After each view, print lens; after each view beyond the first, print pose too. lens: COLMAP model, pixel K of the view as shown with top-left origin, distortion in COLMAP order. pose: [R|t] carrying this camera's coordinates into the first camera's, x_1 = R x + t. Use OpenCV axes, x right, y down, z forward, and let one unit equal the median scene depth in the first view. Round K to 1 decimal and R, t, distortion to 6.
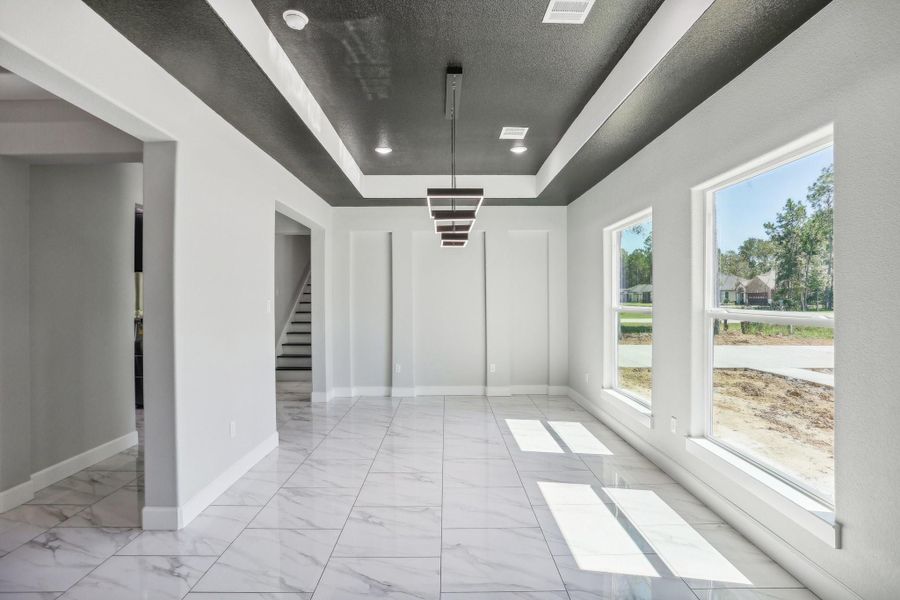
lens RADIAL K [[452.0, 0, 449.3], [0, 452.0, 302.9], [0, 0, 1]] dist [-0.035124, 0.013930]
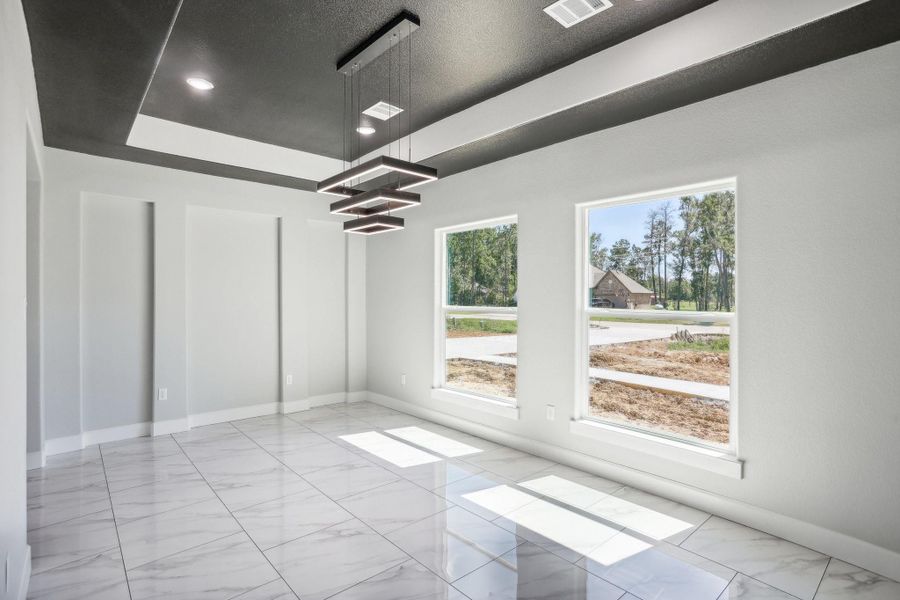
lens RADIAL K [[452.0, 0, 452.9], [0, 452.0, 301.4], [0, 0, 1]] dist [-0.035124, 0.013930]
pose [[0.750565, 0.005089, 0.660777, -0.292619], [-0.003279, 0.999987, -0.003978, -0.000003], [-0.660788, 0.000819, 0.750572, 0.213564]]
